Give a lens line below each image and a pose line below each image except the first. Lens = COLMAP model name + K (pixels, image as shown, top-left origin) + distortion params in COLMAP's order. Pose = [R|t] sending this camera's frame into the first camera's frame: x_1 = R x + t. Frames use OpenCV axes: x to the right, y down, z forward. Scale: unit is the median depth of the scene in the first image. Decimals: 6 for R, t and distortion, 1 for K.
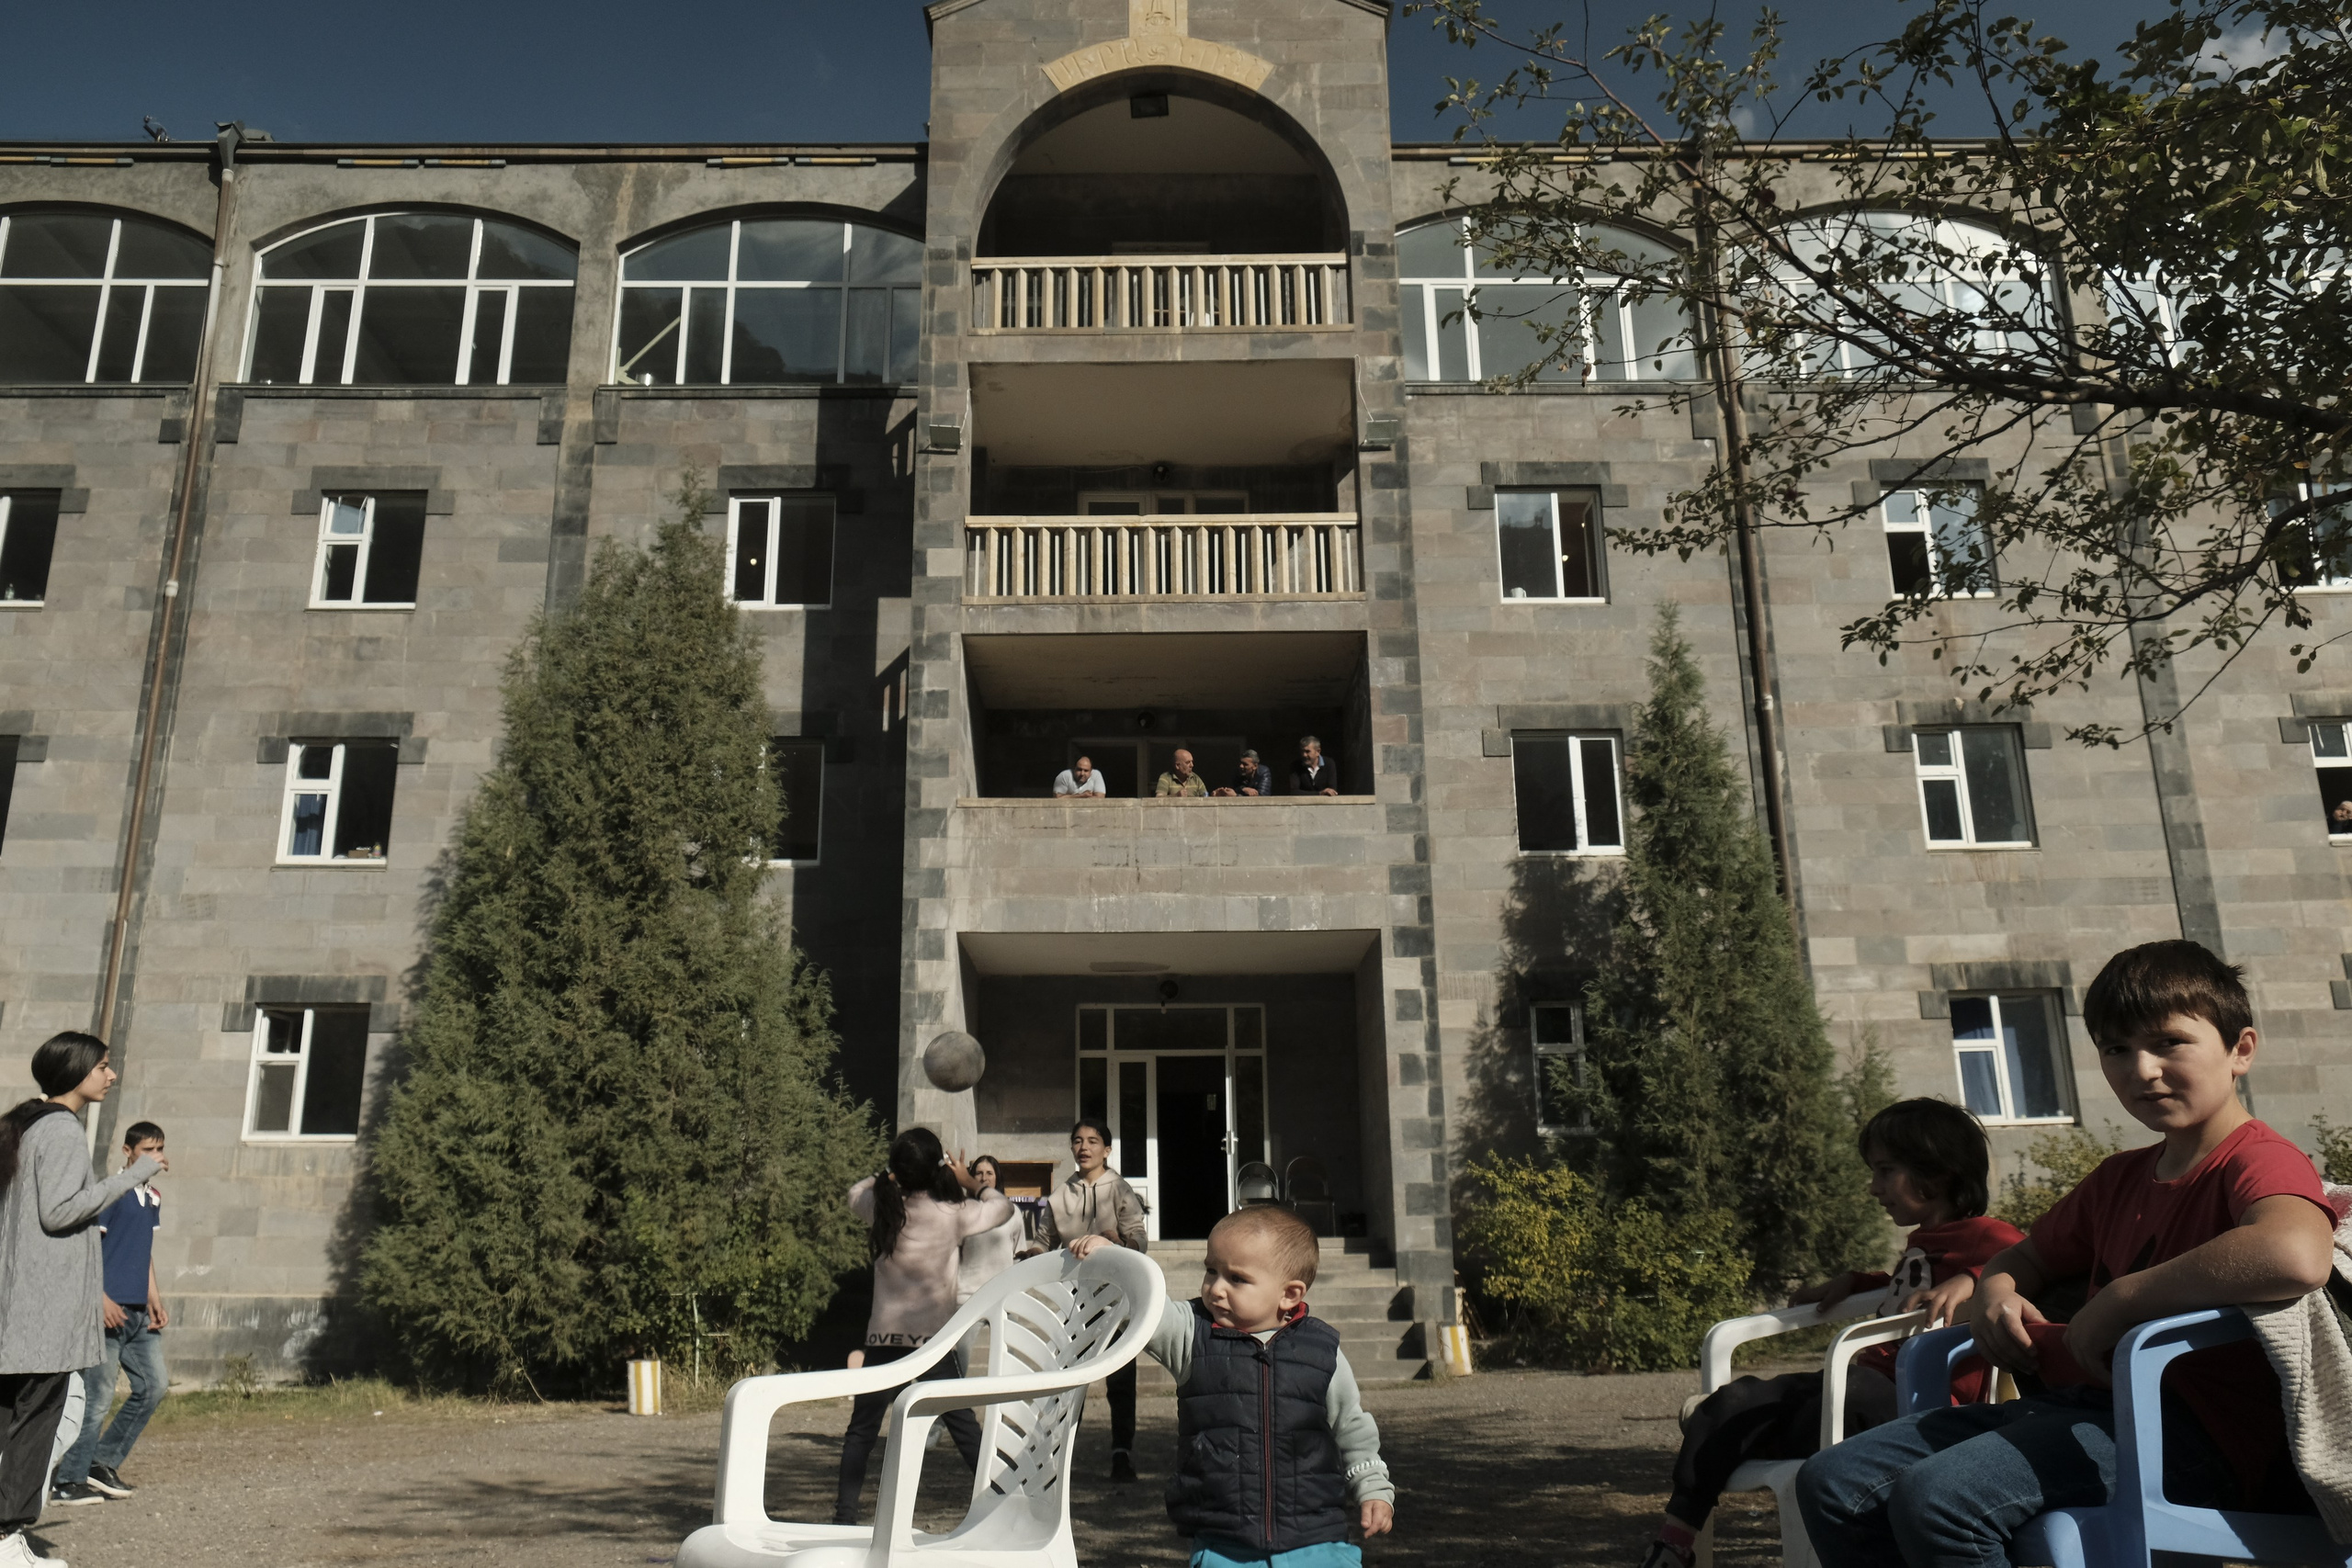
lens RADIAL K [[1875.6, 0, 1176.0], [0, 1875.6, 855.1], [0, 0, 1]] dist [-0.041816, 0.017126]
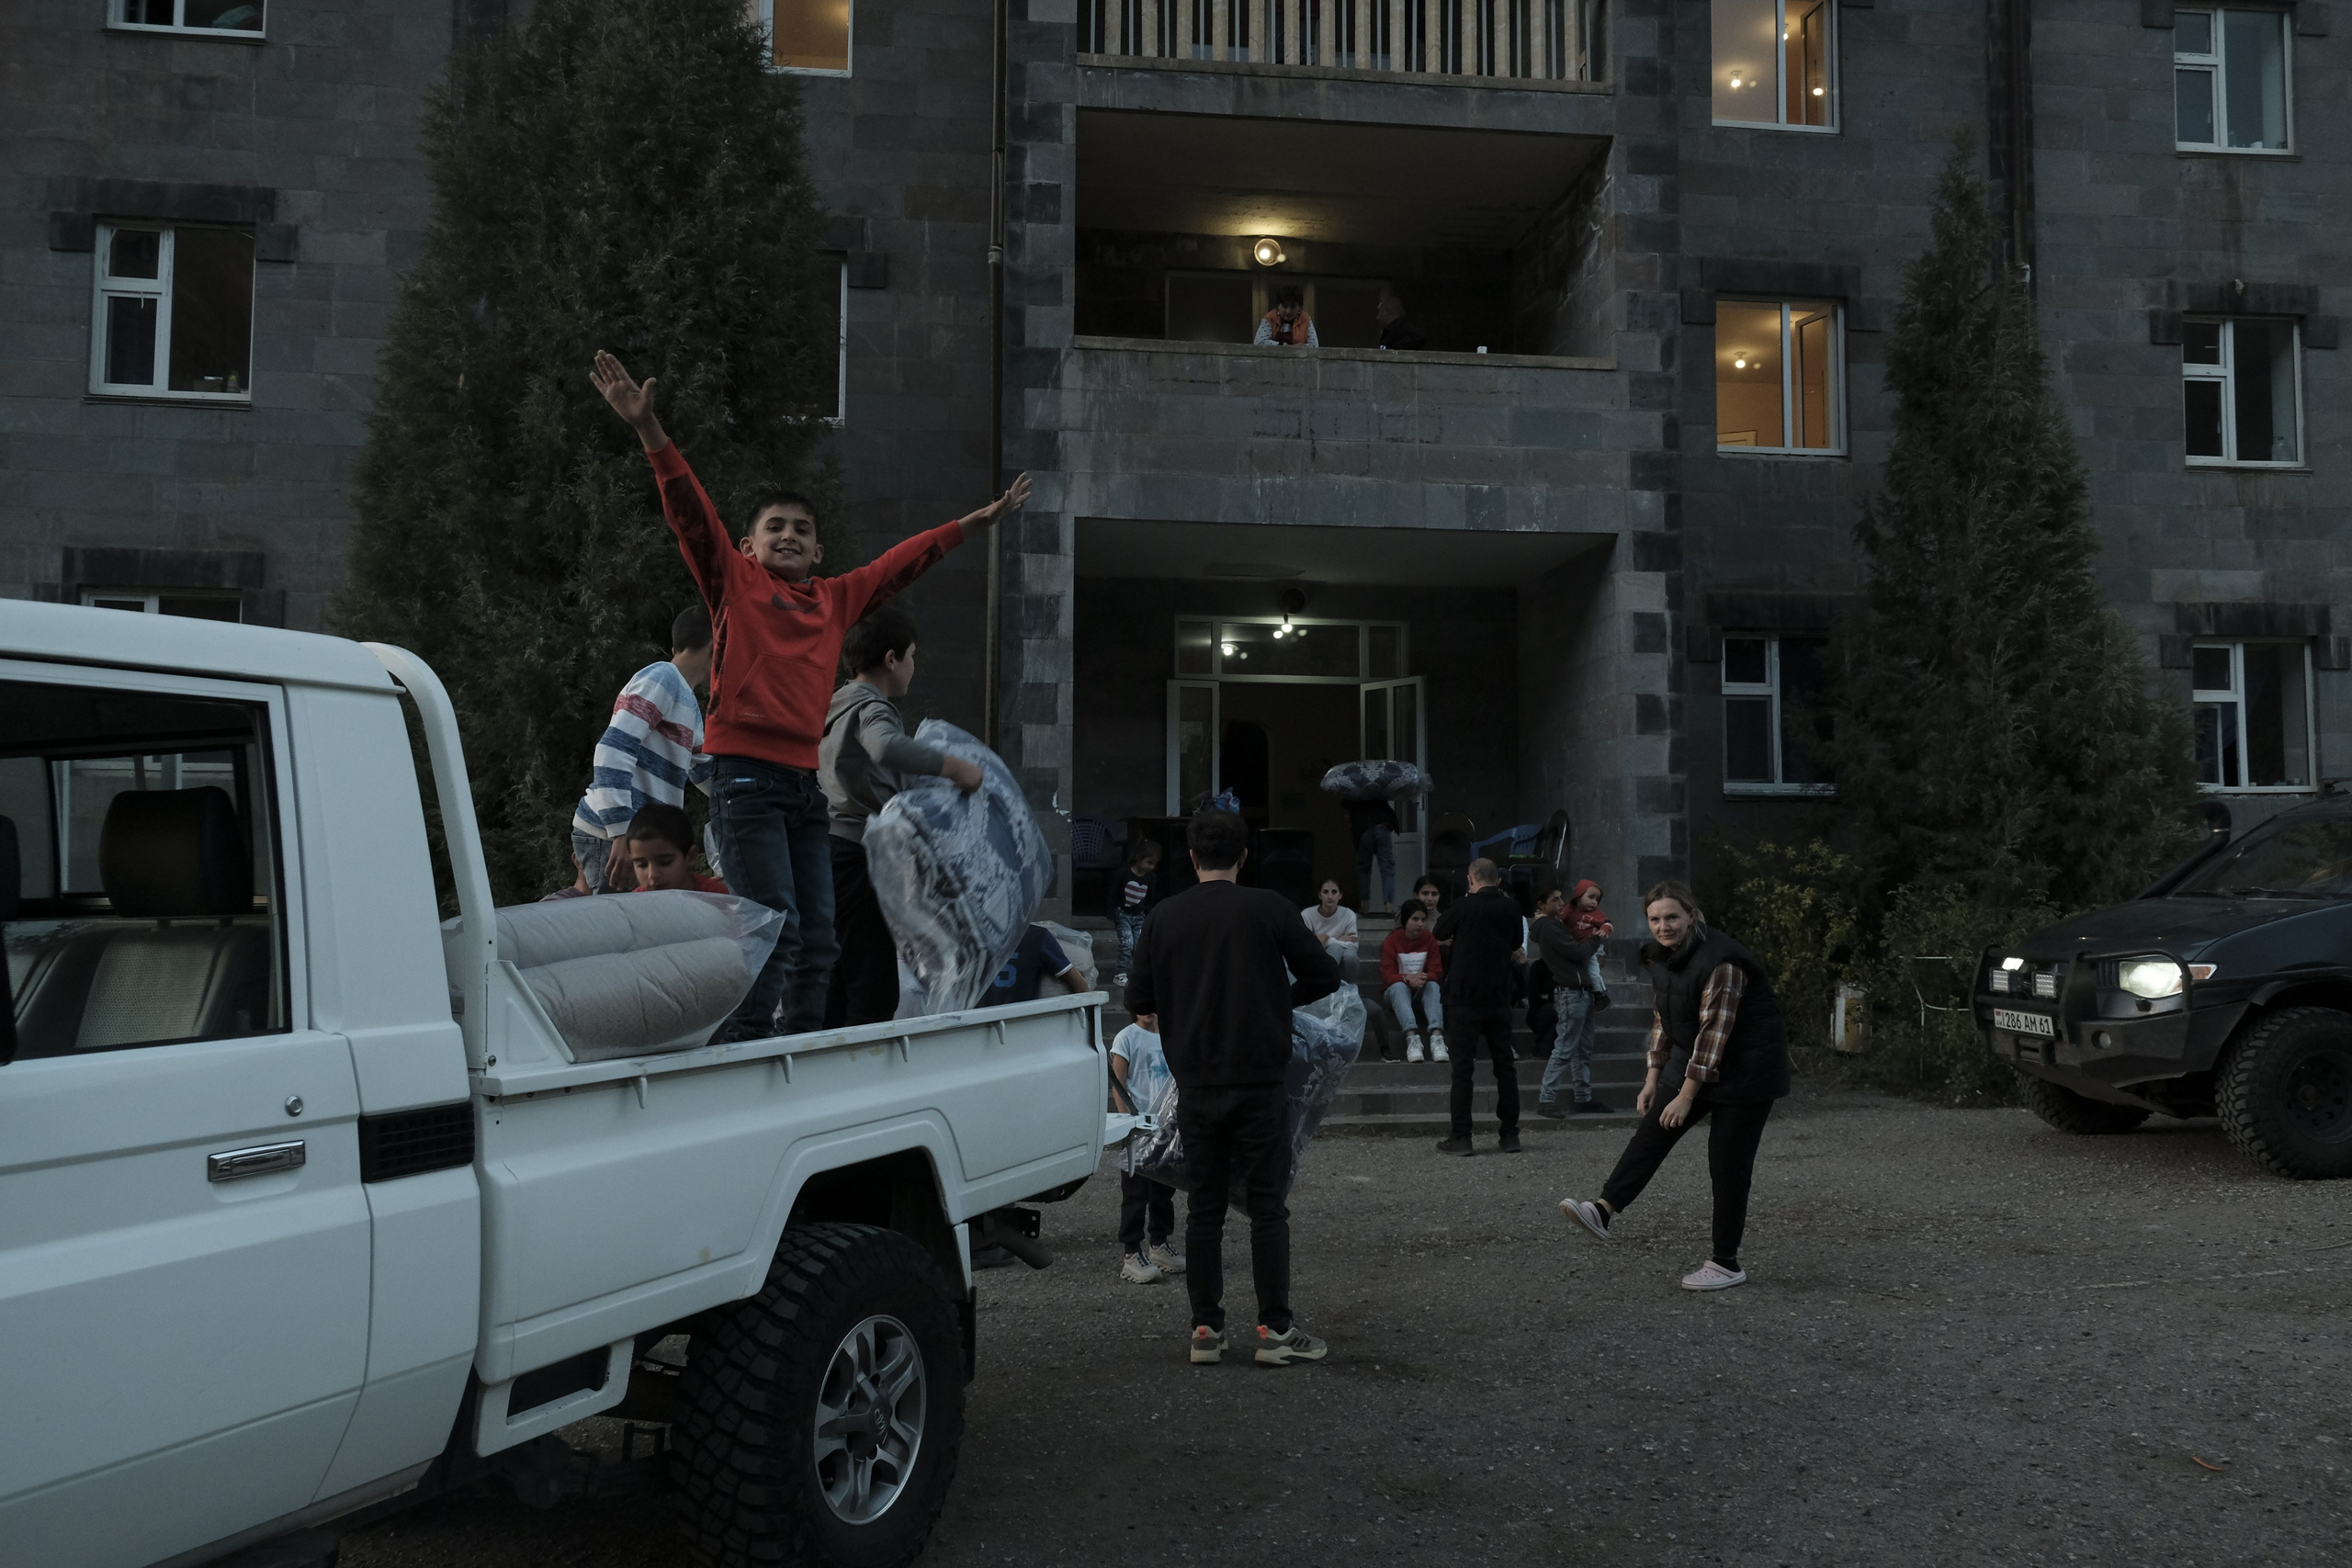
lens RADIAL K [[1875.6, 0, 1176.0], [0, 1875.6, 855.1], [0, 0, 1]] dist [-0.041816, 0.017126]
pose [[0.992245, 0.014858, 0.123403, -0.161317], [-0.040209, 0.977814, 0.205580, 0.016763], [-0.117611, -0.208948, 0.970829, 0.227016]]
